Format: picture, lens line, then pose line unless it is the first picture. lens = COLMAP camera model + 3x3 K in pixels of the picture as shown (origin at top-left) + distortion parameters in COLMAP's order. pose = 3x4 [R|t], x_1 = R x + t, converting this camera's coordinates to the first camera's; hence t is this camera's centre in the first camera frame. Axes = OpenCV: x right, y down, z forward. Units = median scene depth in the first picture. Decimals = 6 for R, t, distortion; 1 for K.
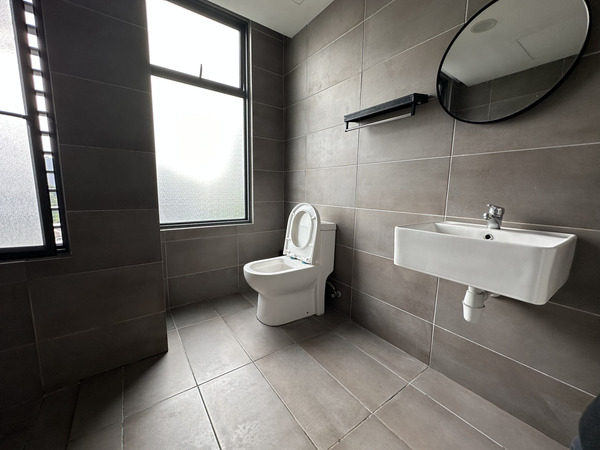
lens RADIAL K [[240.9, 0, 299.5], [0, 240.9, 225.4], [0, 0, 1]] dist [-0.004346, -0.000329]
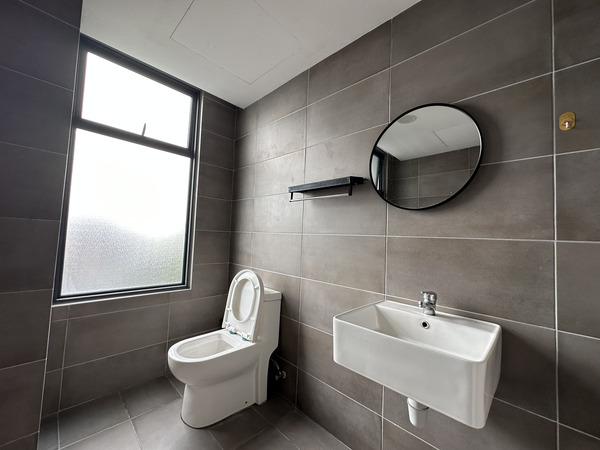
lens RADIAL K [[240.9, 0, 300.2], [0, 240.9, 224.0], [0, 0, 1]] dist [-0.004346, -0.000329]
pose [[0.984143, 0.033864, 0.174116, 0.057181], [0.000863, 0.980681, -0.195614, -0.094332], [-0.177377, 0.192662, 0.965100, 0.036905]]
